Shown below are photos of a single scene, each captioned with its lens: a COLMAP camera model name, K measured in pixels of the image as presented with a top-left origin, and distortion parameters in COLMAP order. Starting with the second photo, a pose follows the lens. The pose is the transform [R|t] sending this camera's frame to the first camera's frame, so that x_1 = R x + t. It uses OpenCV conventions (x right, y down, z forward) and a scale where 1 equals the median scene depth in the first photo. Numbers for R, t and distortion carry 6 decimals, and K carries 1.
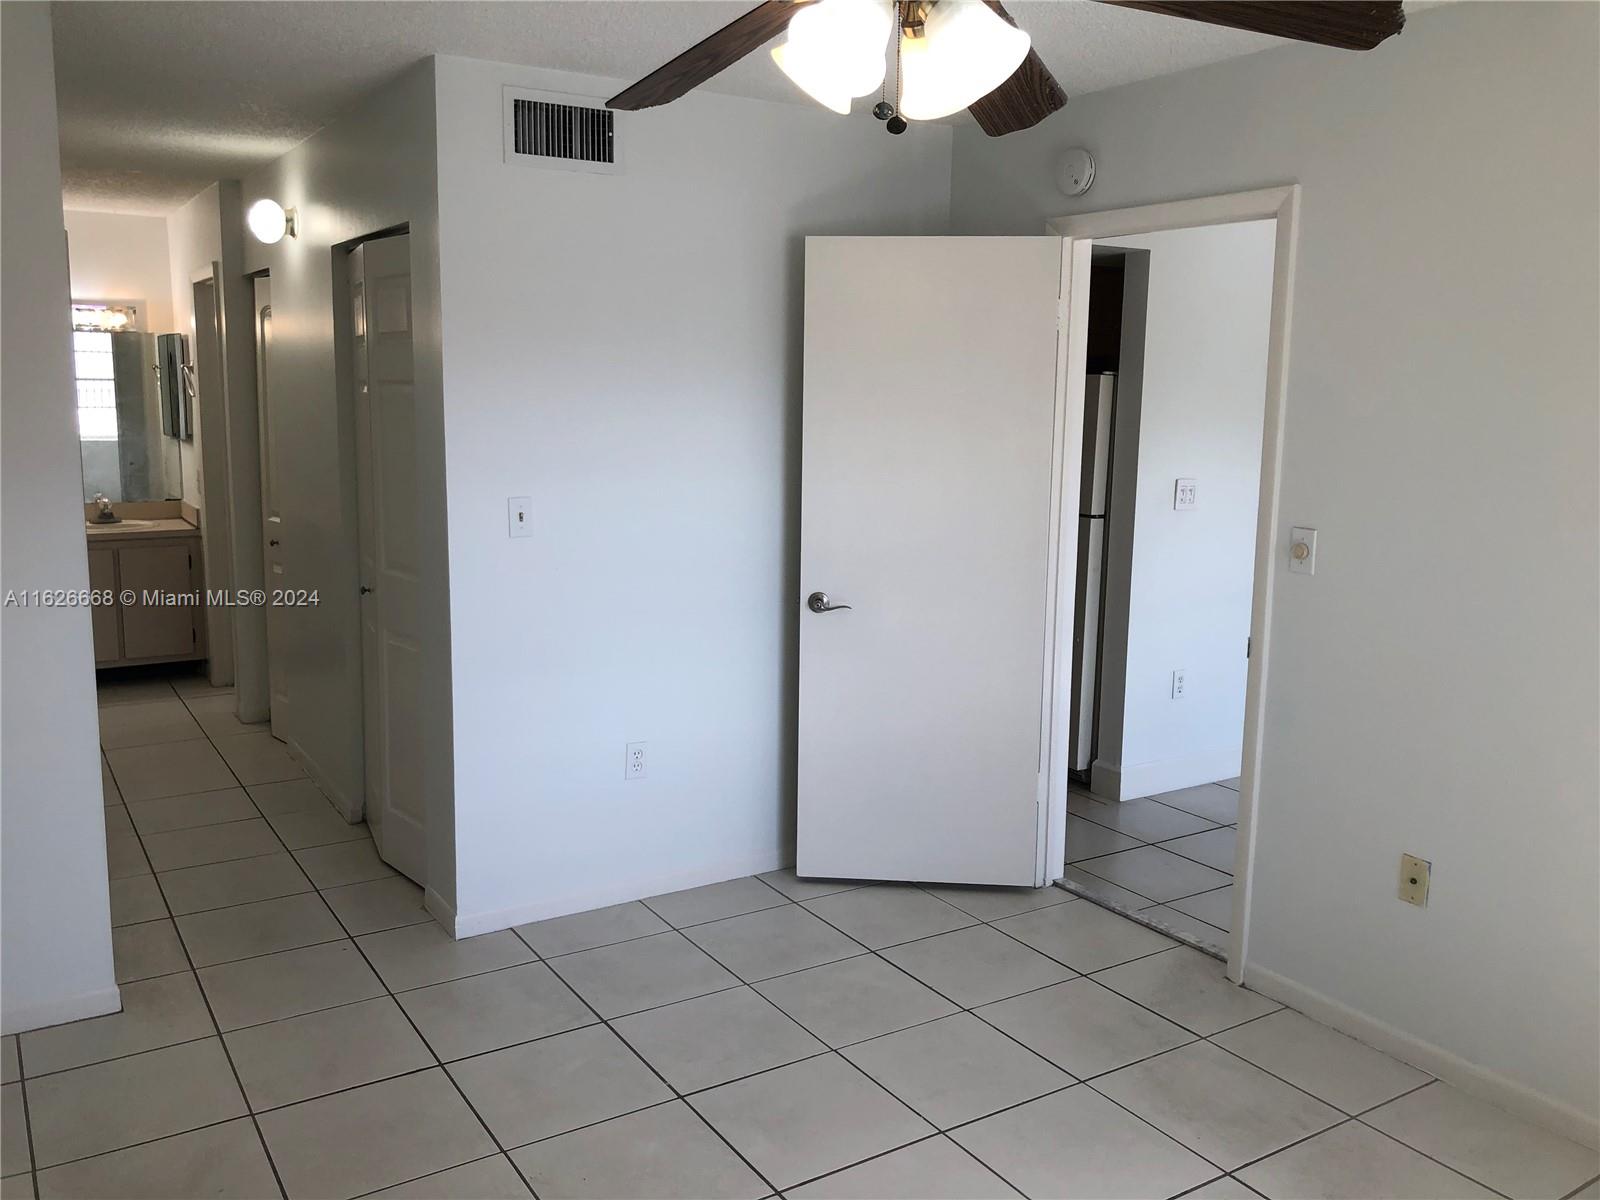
lens RADIAL K [[1343.3, 0, 800.0], [0, 1343.3, 600.0], [0, 0, 1]] dist [0.014026, -0.007086]
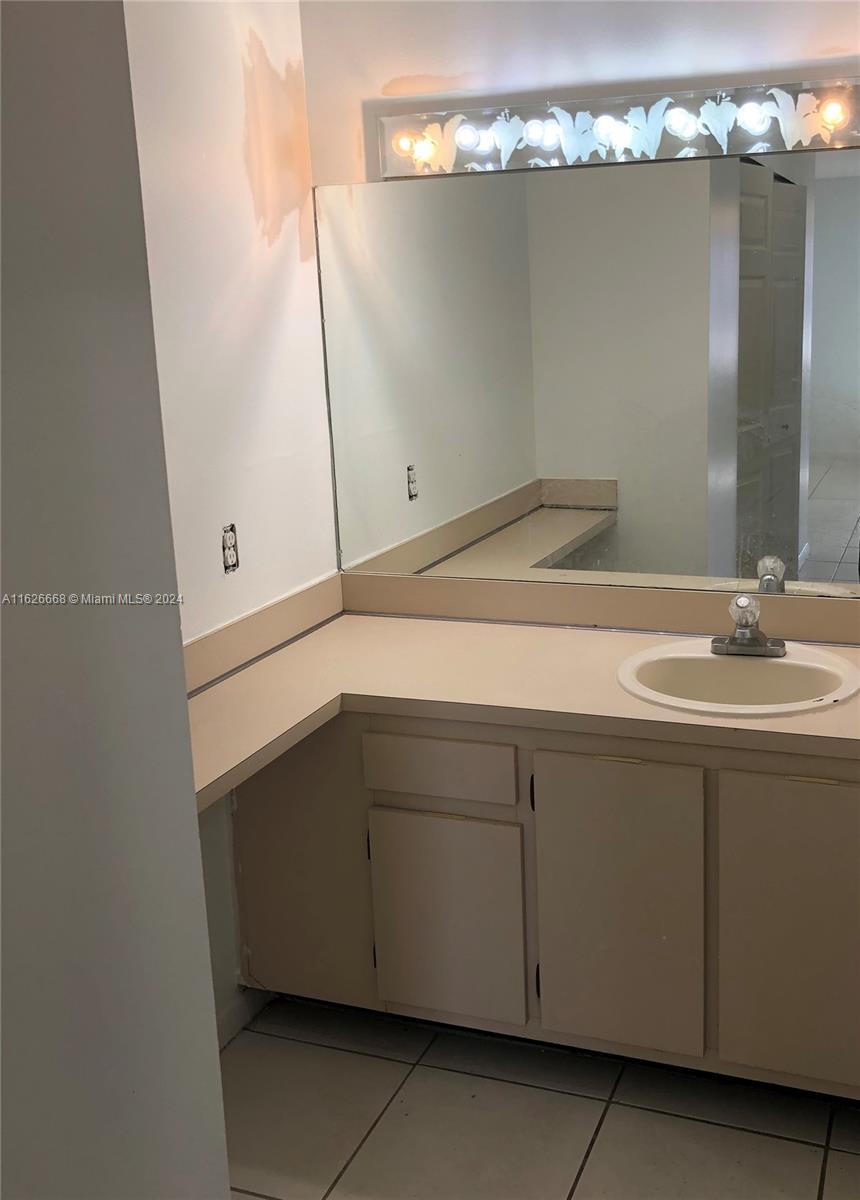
lens RADIAL K [[1359.6, 0, 430.0], [0, 1359.6, 600.0], [0, 0, 1]] dist [-0.062023, -0.010833]
pose [[0.623269, 0.129352, -0.771235, -0.345023], [-0.077436, 0.991587, 0.103730, -0.135099], [0.778164, -0.004930, 0.628042, 0.866864]]
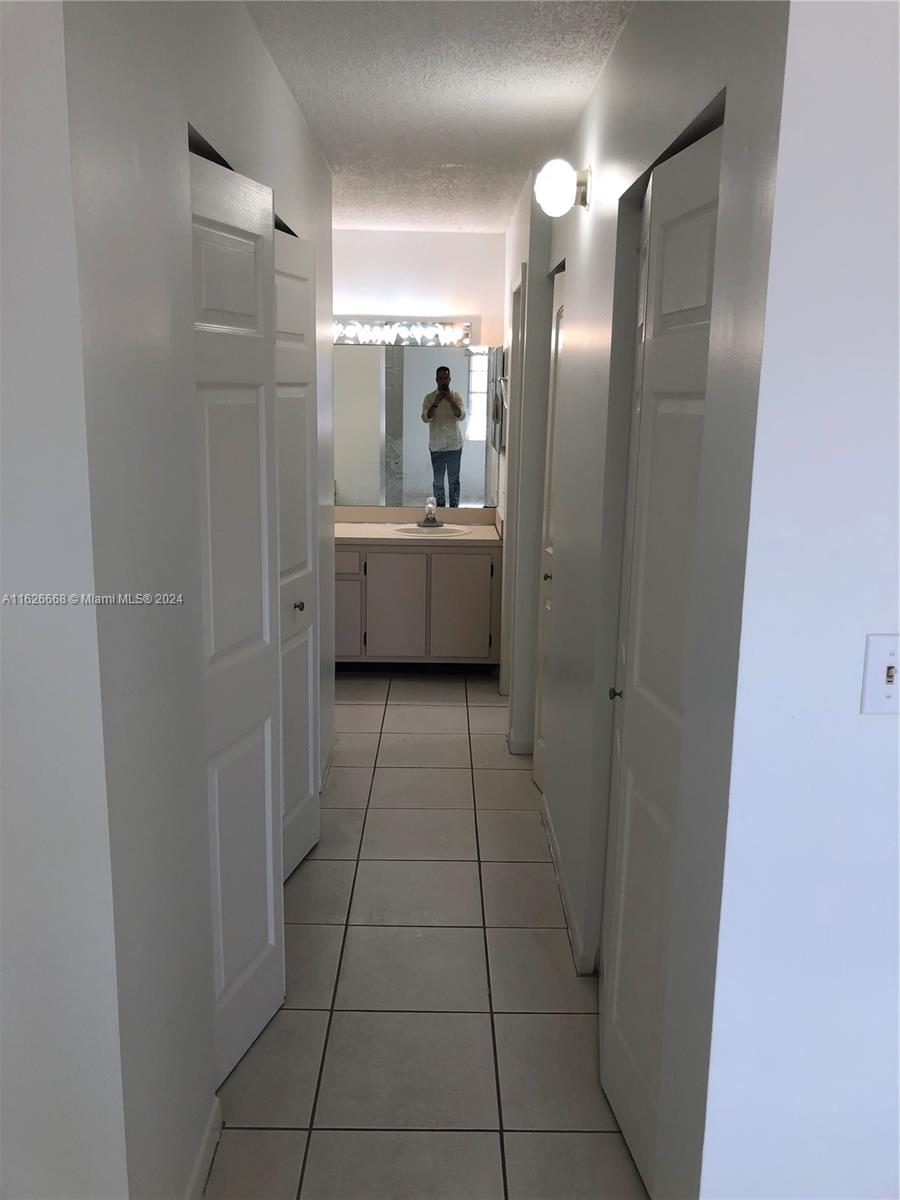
lens RADIAL K [[1013.1, 0, 450.0], [0, 1013.1, 600.0], [0, 0, 1]] dist [0.173945, -0.241342]
pose [[0.856549, 0.101687, -0.505948, -0.099556], [-0.082489, 0.994767, 0.060280, -0.061916], [0.509430, -0.009897, 0.860455, 0.379844]]
